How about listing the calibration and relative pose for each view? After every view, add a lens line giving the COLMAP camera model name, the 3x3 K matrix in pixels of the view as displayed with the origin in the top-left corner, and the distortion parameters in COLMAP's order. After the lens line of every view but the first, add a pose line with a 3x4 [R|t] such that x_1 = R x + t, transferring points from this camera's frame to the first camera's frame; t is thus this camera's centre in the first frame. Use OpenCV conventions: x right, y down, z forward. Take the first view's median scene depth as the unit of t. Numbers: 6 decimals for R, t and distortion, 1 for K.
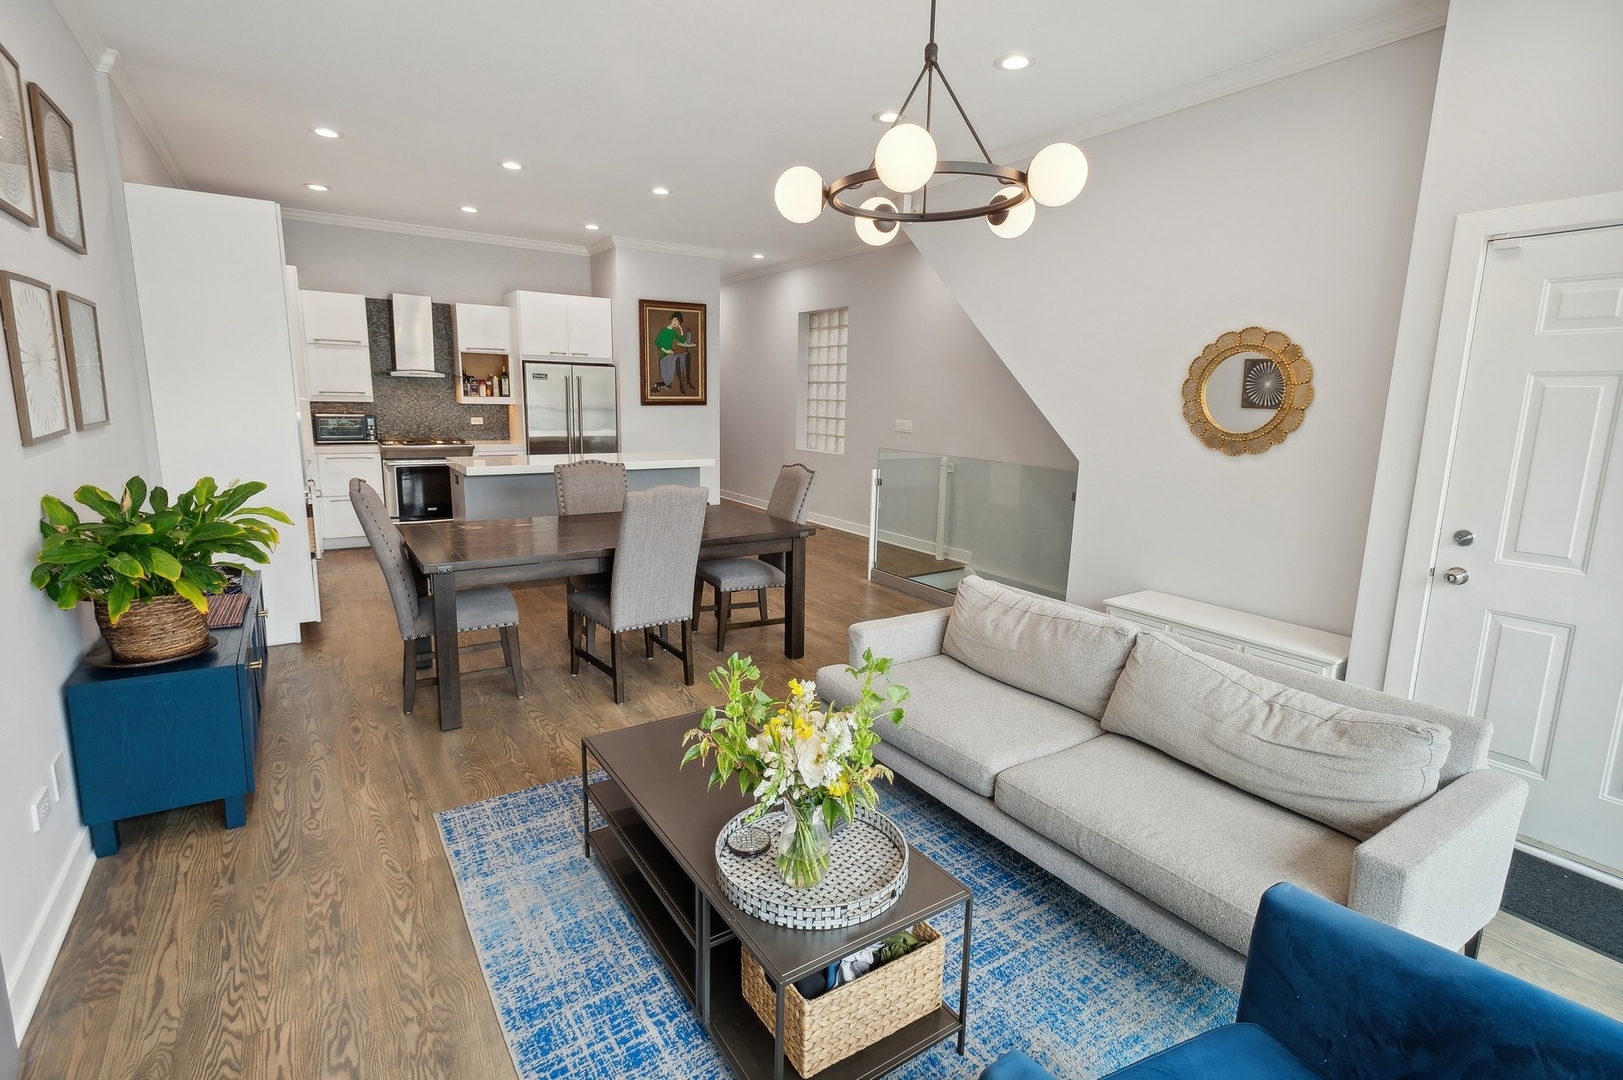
lens RADIAL K [[760.3, 0, 806.4], [0, 760.3, 572.8], [0, 0, 1]] dist [0.001974, 0.000105]
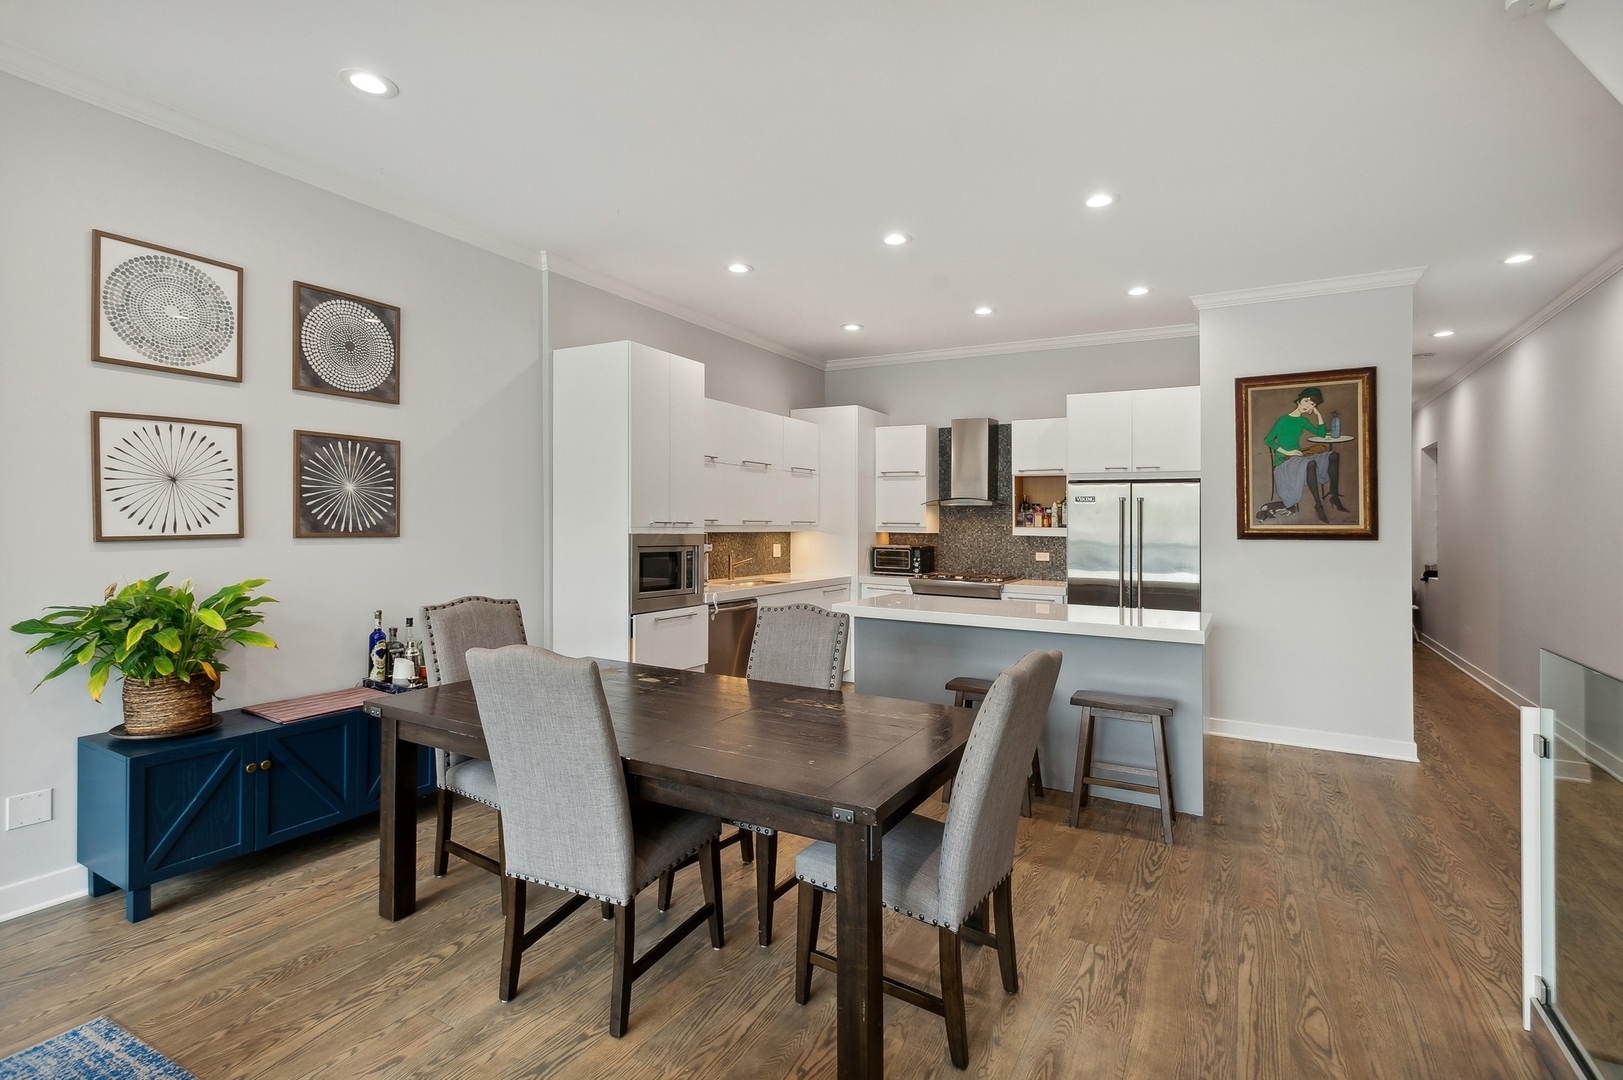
lens RADIAL K [[768.9, 0, 816.5], [0, 768.9, 537.4], [0, 0, 1]] dist [0.002958, -0.000588]
pose [[0.456390, 0.000614, -0.889780, 0.201053], [-0.208715, 0.972173, -0.106385, -0.084115], [0.864955, 0.234263, 0.443818, 0.432684]]
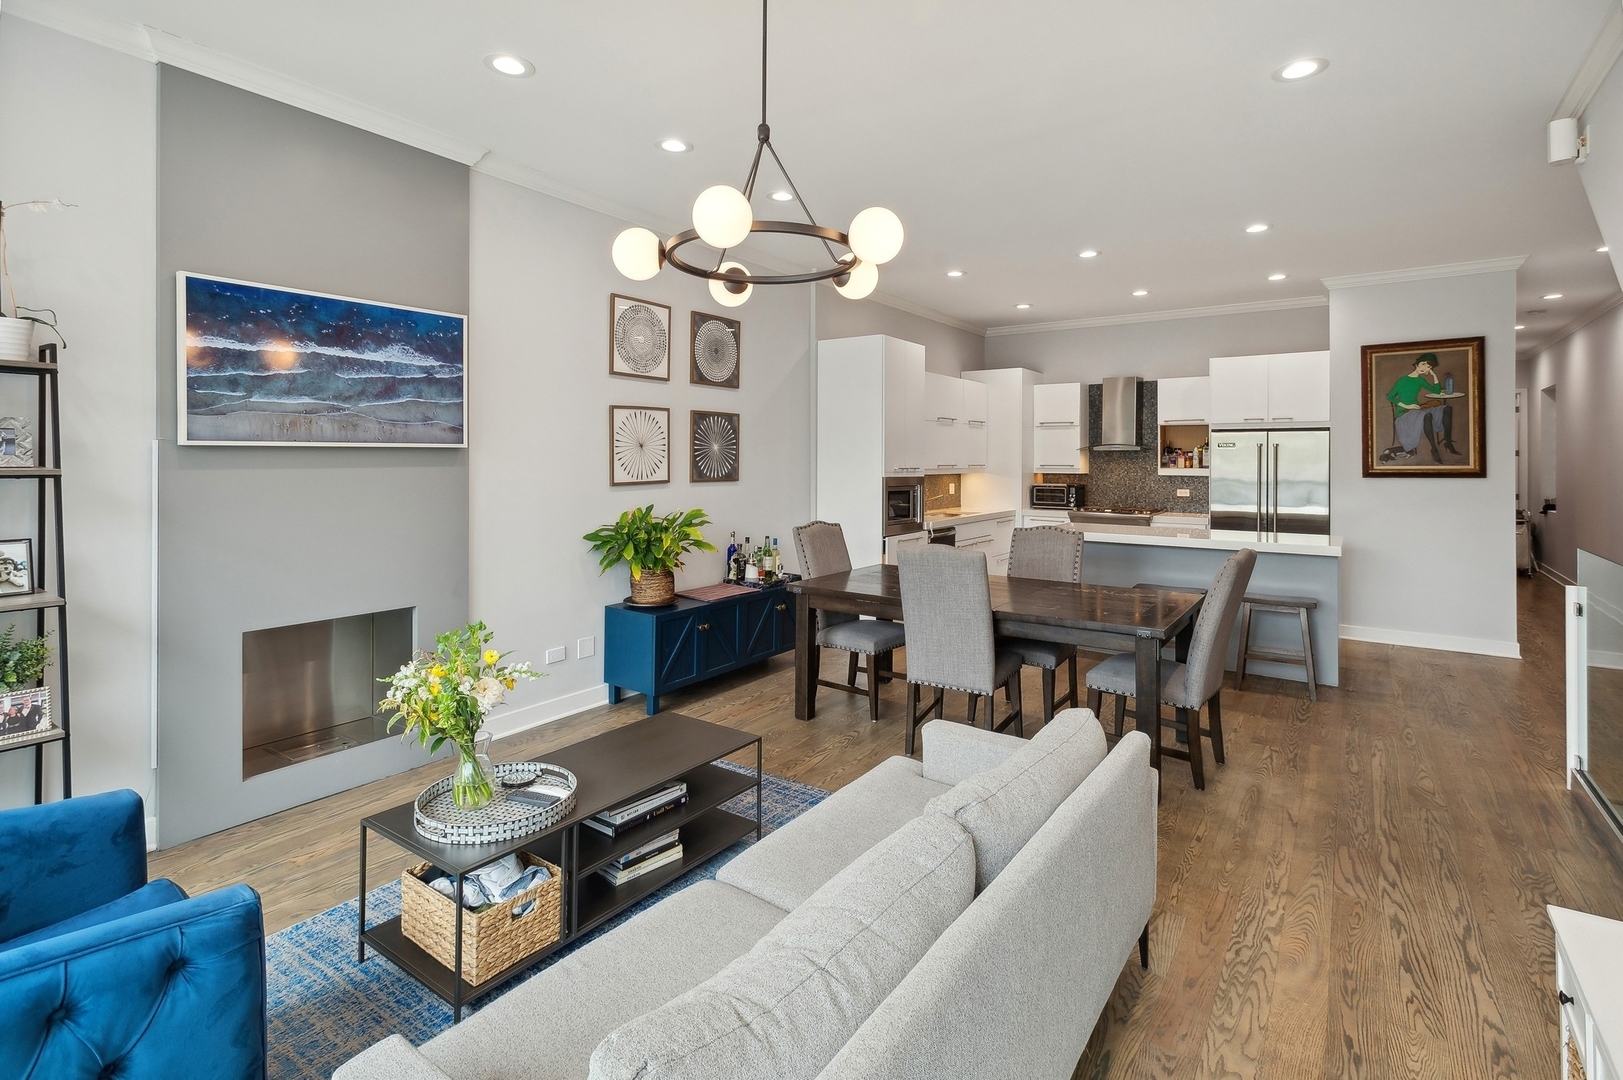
lens RADIAL K [[769.1, 0, 809.8], [0, 769.1, 486.2], [0, 0, 1]] dist [0.000407, -0.000880]
pose [[0.356058, 0.010567, -0.934404, 0.325677], [-0.212036, 0.974768, -0.069774, -0.040294], [0.910090, 0.222971, 0.349314, 0.231338]]
